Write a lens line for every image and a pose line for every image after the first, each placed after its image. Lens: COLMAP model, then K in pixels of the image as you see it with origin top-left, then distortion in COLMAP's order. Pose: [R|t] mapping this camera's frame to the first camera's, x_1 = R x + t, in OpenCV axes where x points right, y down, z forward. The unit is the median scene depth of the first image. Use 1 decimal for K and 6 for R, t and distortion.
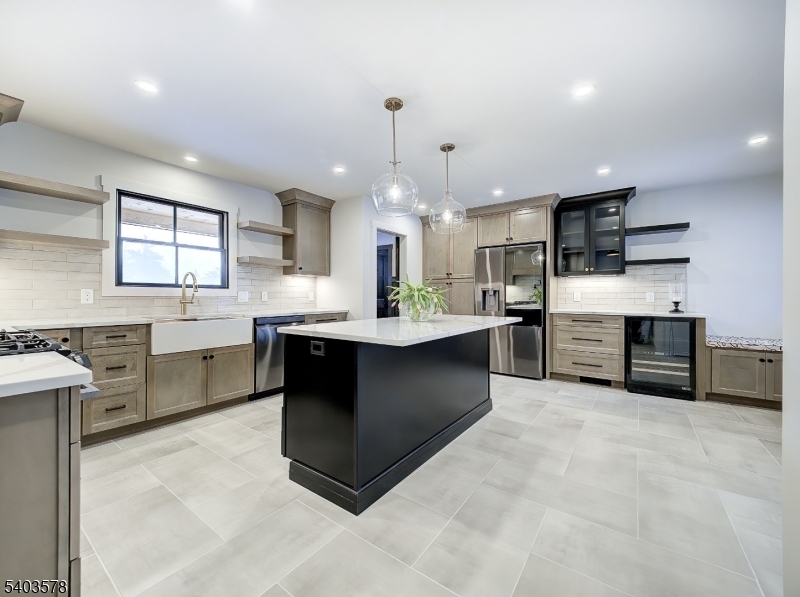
lens RADIAL K [[329.8, 0, 399.7], [0, 329.8, 298.7], [0, 0, 1]] dist [0.002055, -0.000014]
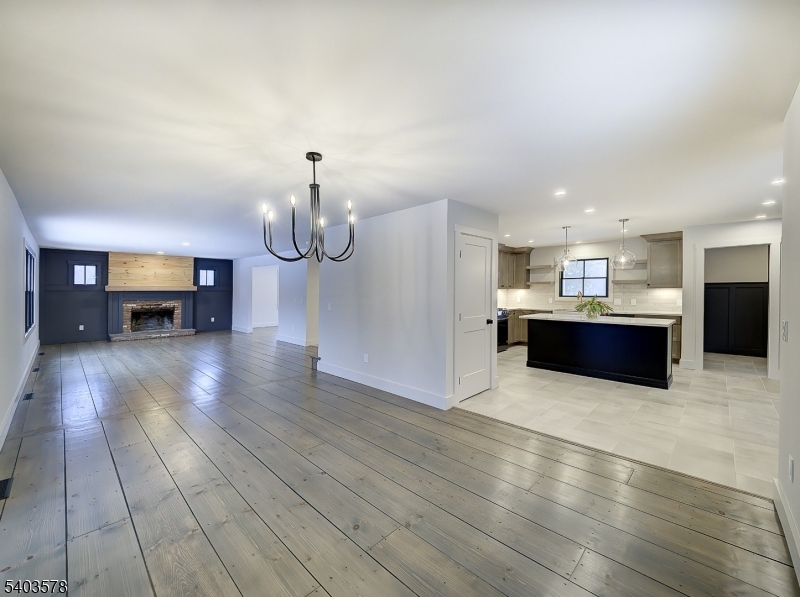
lens RADIAL K [[329.8, 0, 399.3], [0, 329.8, 293.9], [0, 0, 1]] dist [0.002055, -0.000014]
pose [[-0.138902, 0.009663, -0.990259, 1.566132], [-0.000107, 0.999952, 0.009773, -0.070448], [0.990306, 0.001464, -0.138894, 0.058215]]
